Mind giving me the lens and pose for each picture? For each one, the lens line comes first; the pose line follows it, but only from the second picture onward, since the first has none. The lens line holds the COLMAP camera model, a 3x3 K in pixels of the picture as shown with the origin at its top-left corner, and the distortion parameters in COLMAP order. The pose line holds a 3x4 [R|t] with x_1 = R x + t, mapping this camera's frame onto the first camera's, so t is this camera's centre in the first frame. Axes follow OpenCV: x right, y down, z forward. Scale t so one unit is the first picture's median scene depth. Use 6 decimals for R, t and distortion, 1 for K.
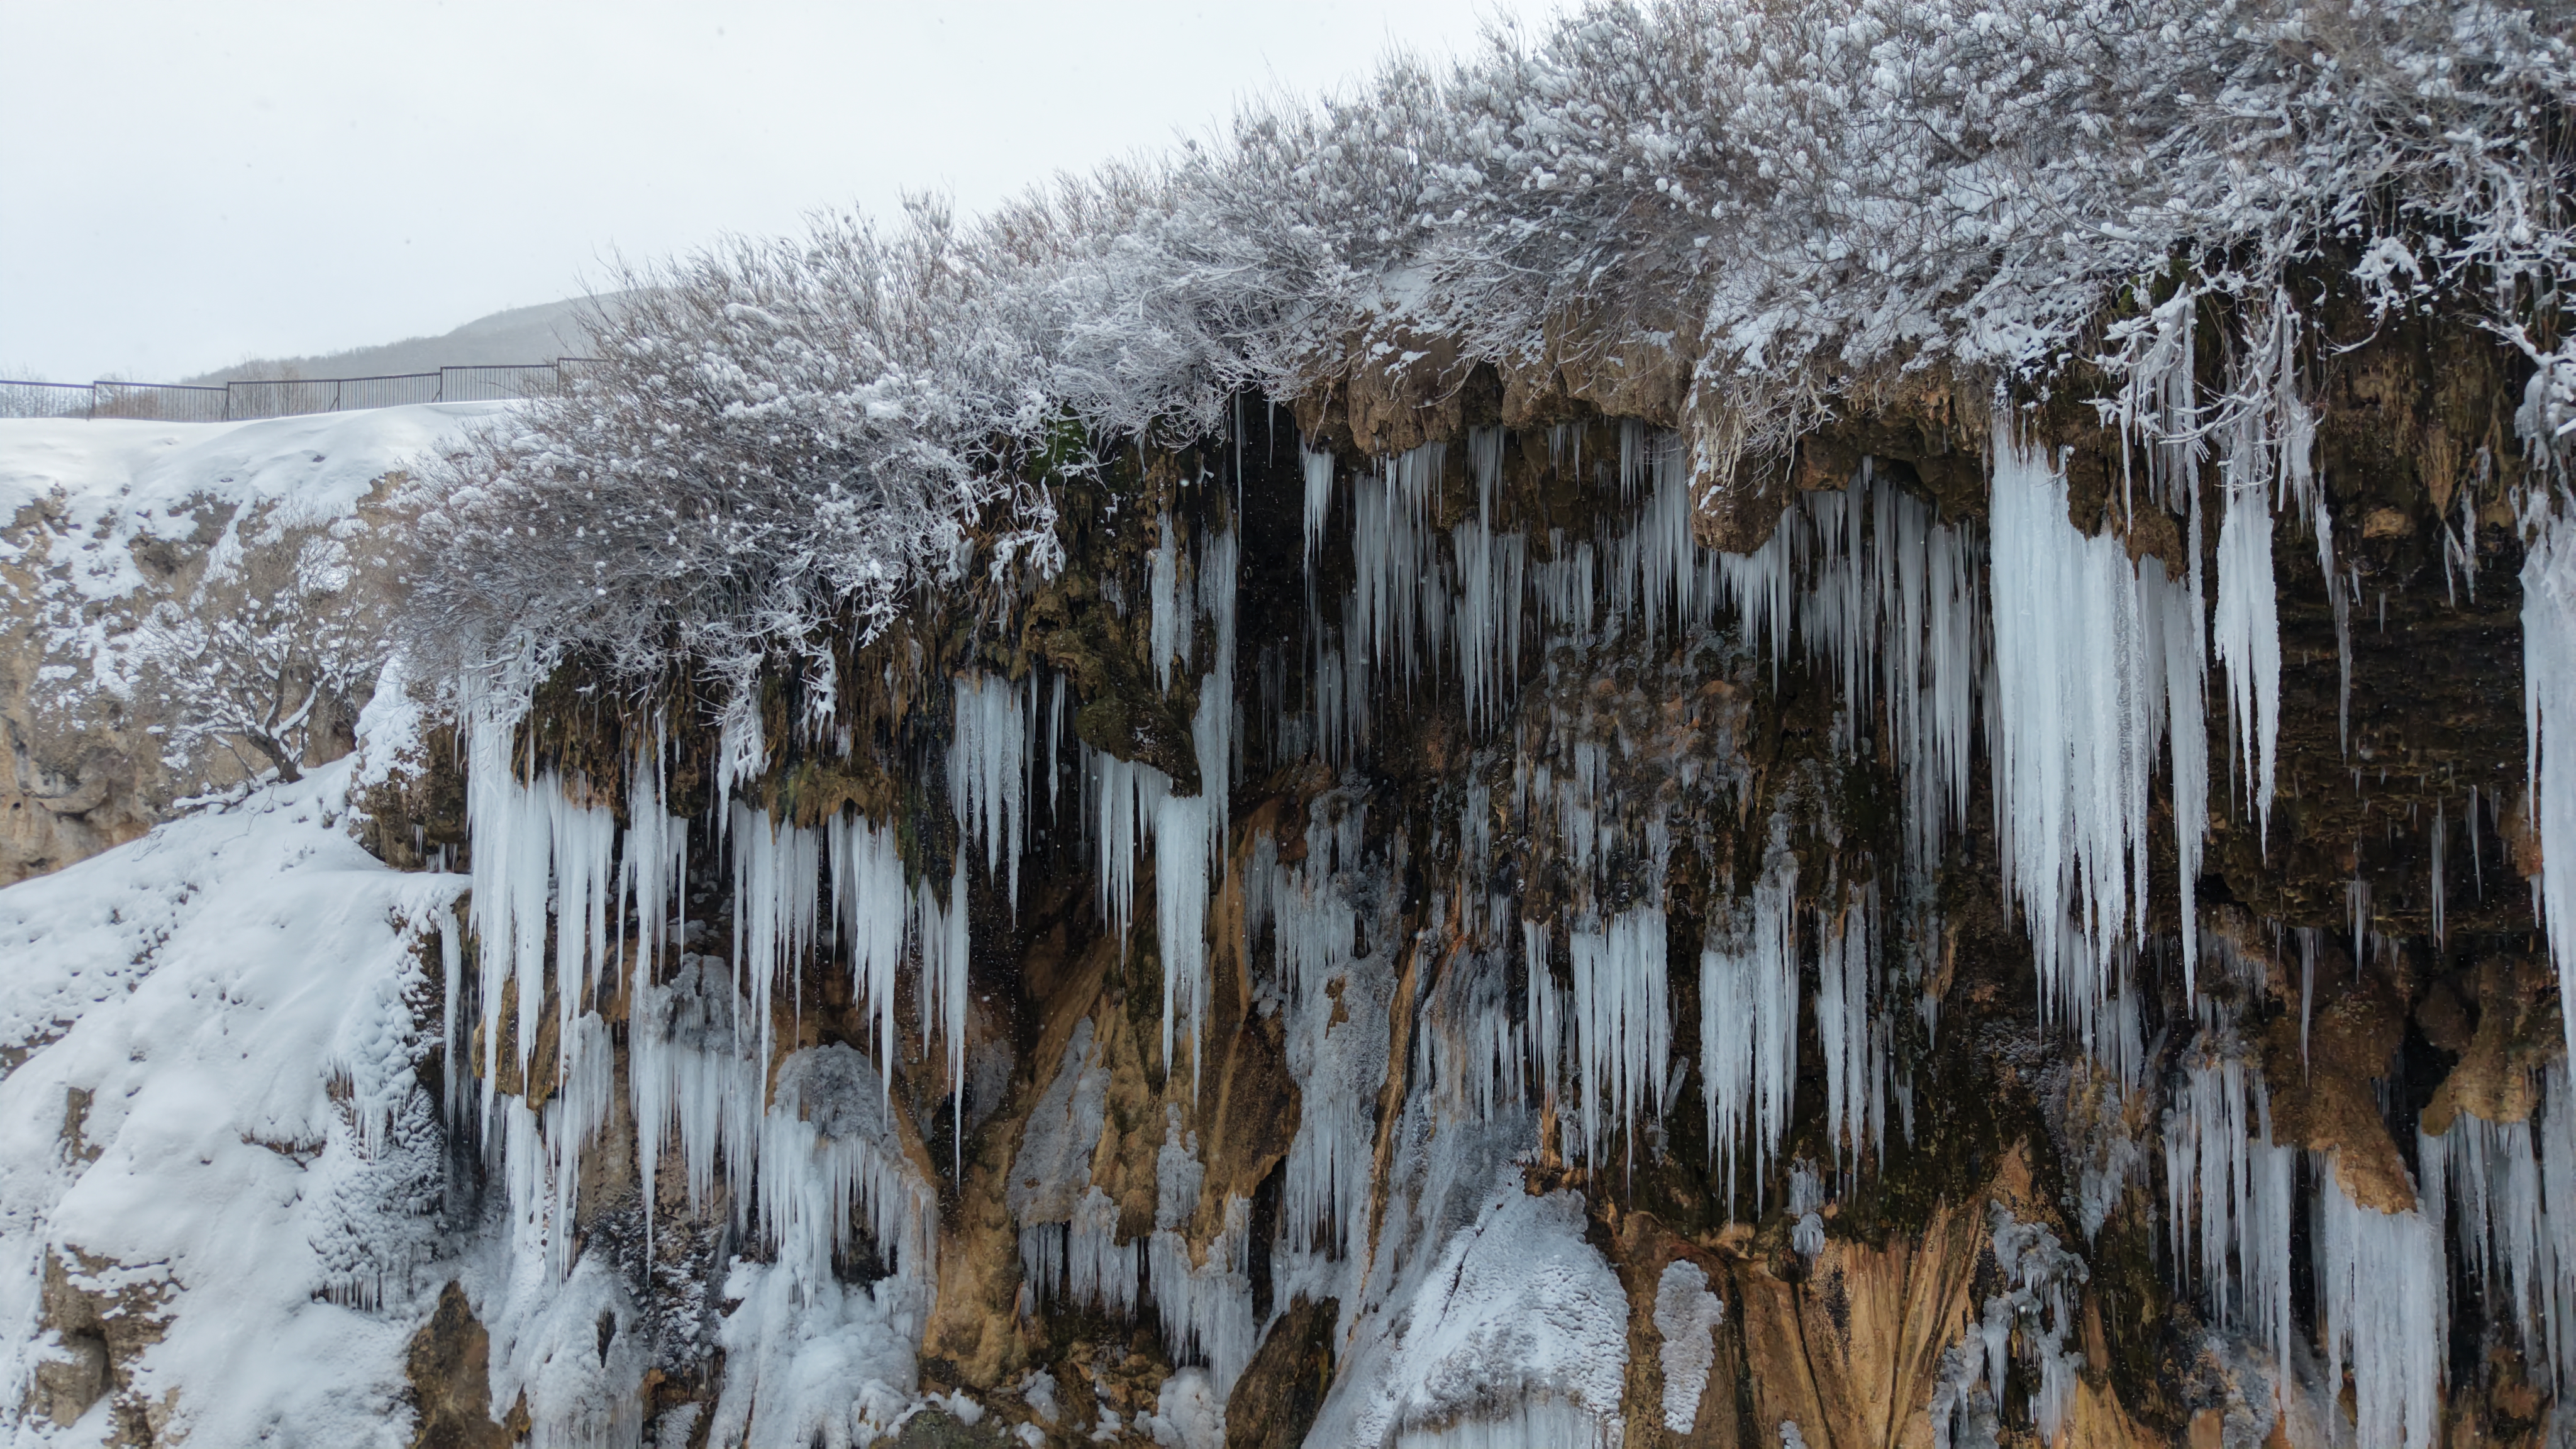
lens RADIAL K [[1693.1, 0, 1288.0], [0, 1693.1, 724.5], [0, 0, 1]] dist [0.071330, -0.066365]
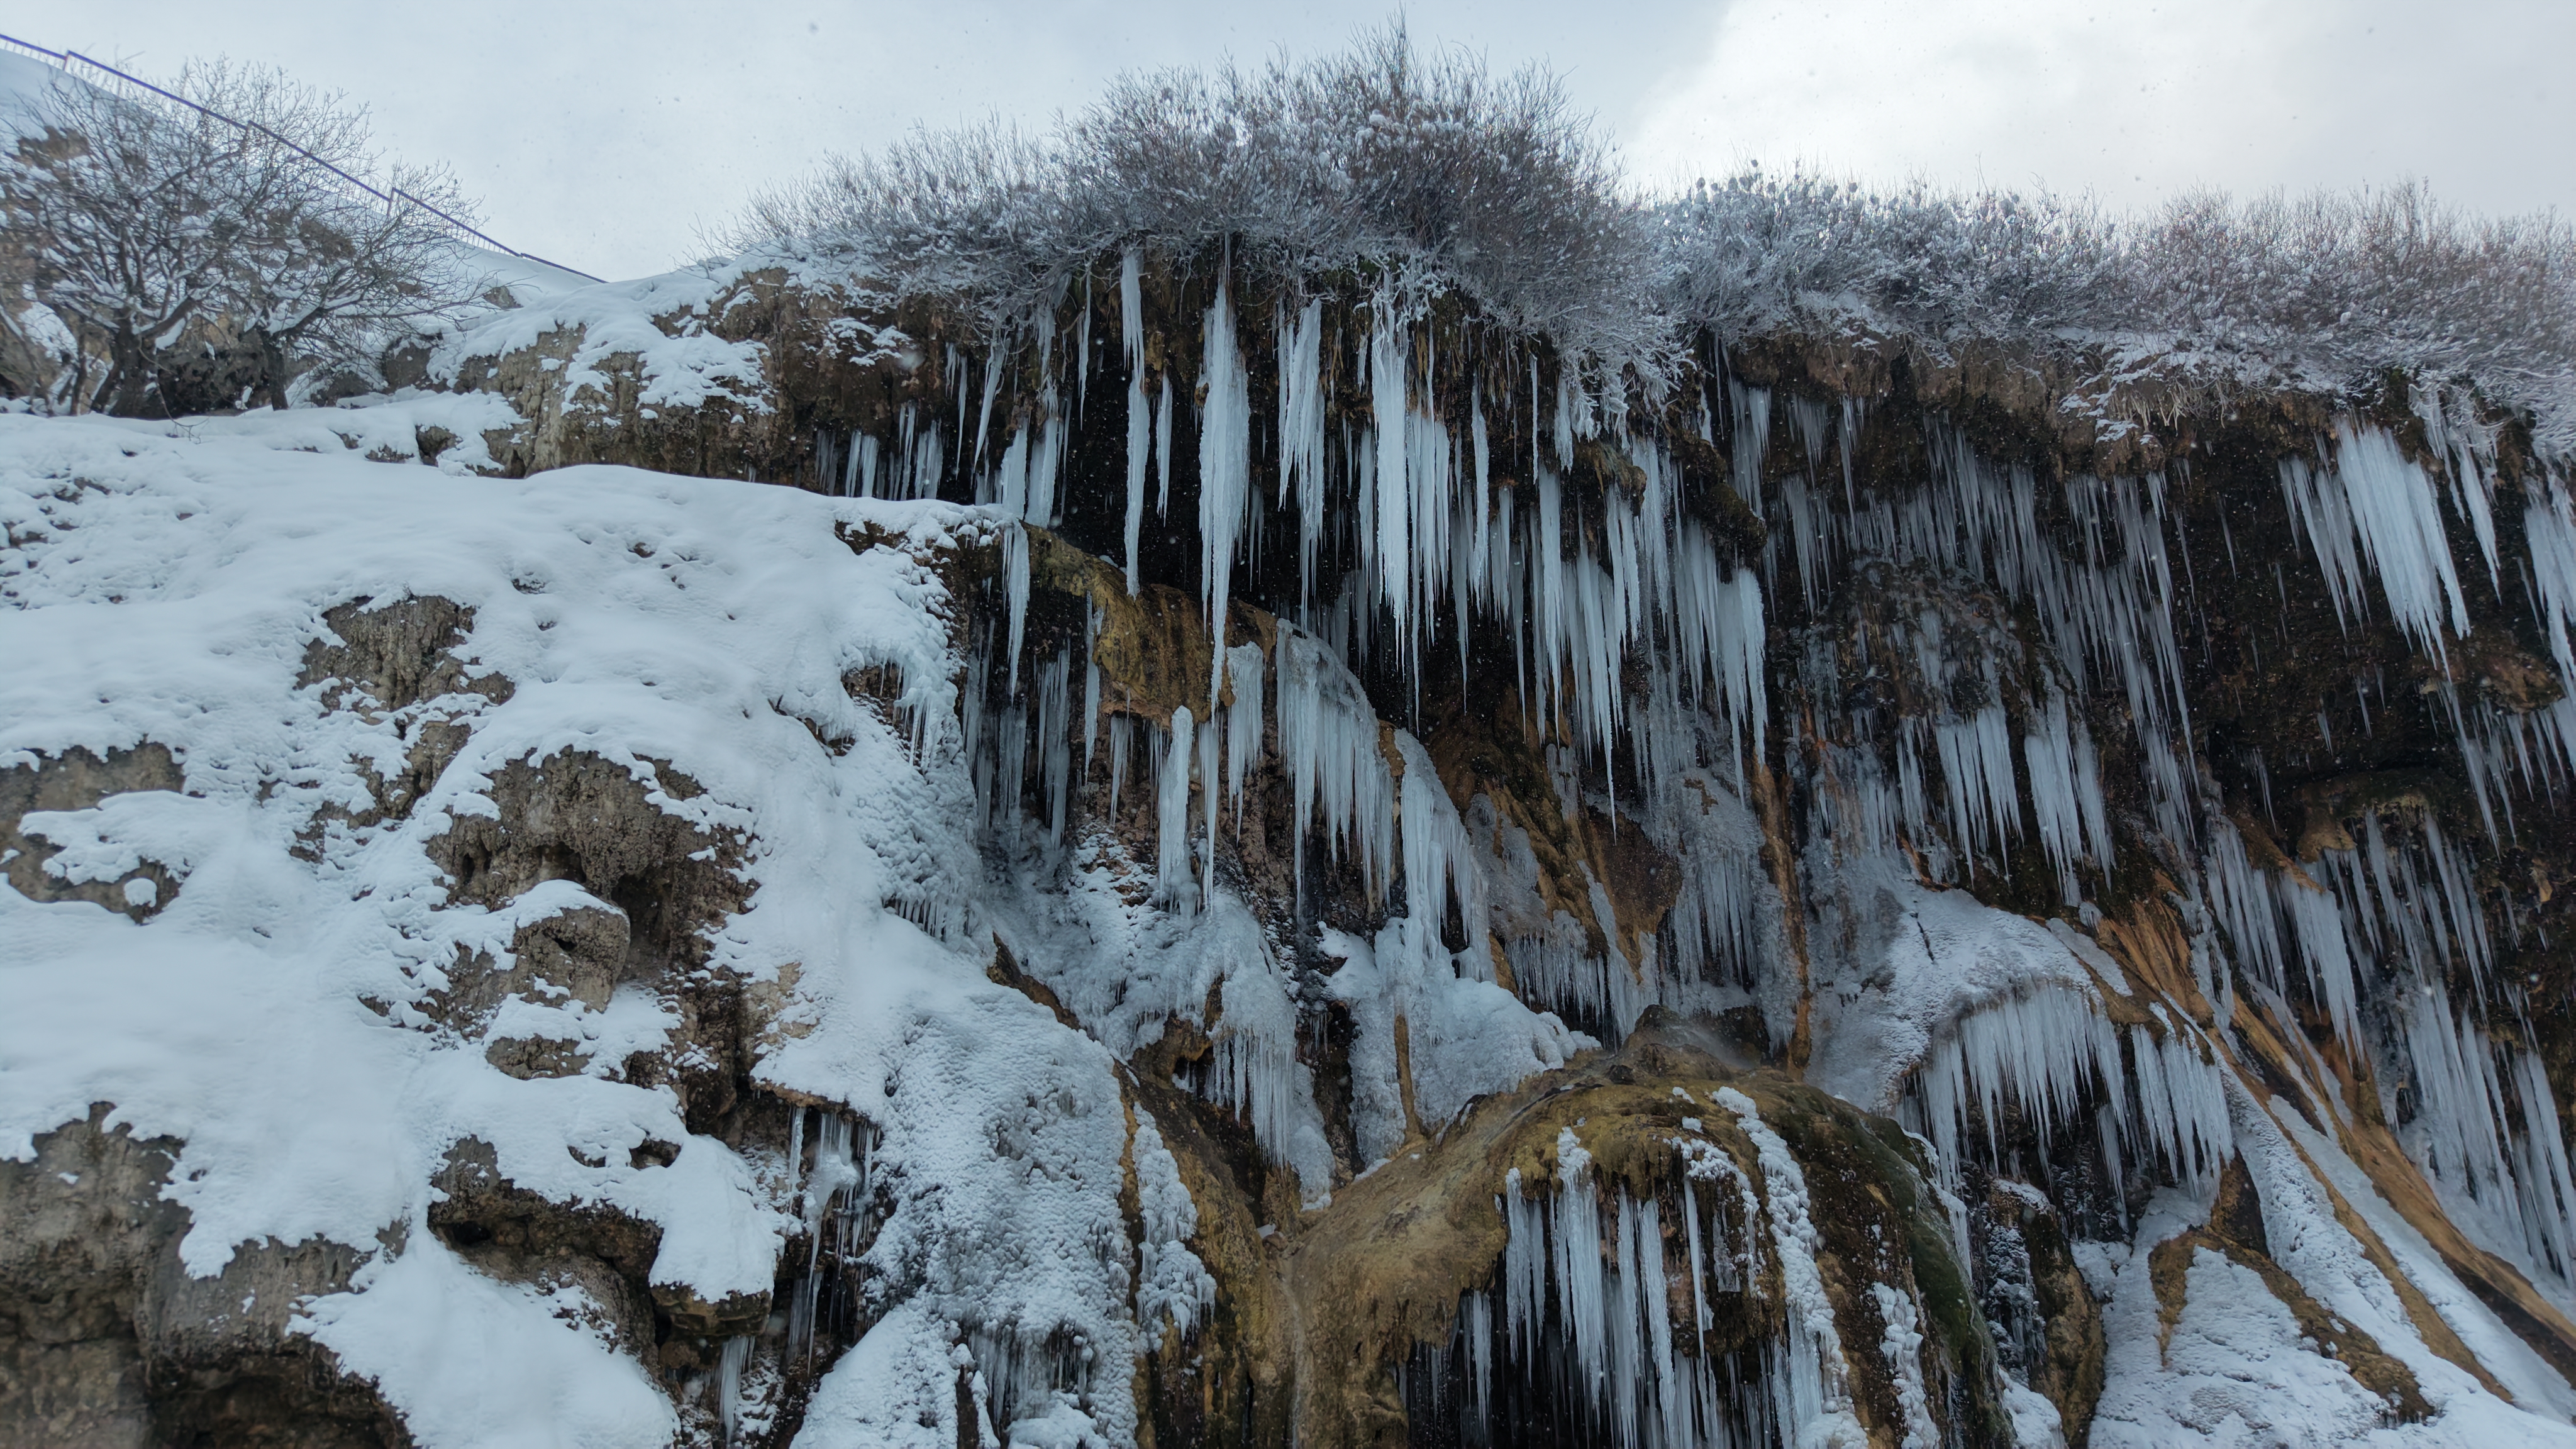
lens RADIAL K [[1693.1, 0, 1288.0], [0, 1693.1, 724.5], [0, 0, 1]] dist [0.071330, -0.066365]
pose [[0.684326, 0.259728, 0.681351, -1.113970], [-0.038240, 0.945909, -0.322169, 0.560197], [-0.728173, 0.194414, 0.657243, 0.383923]]
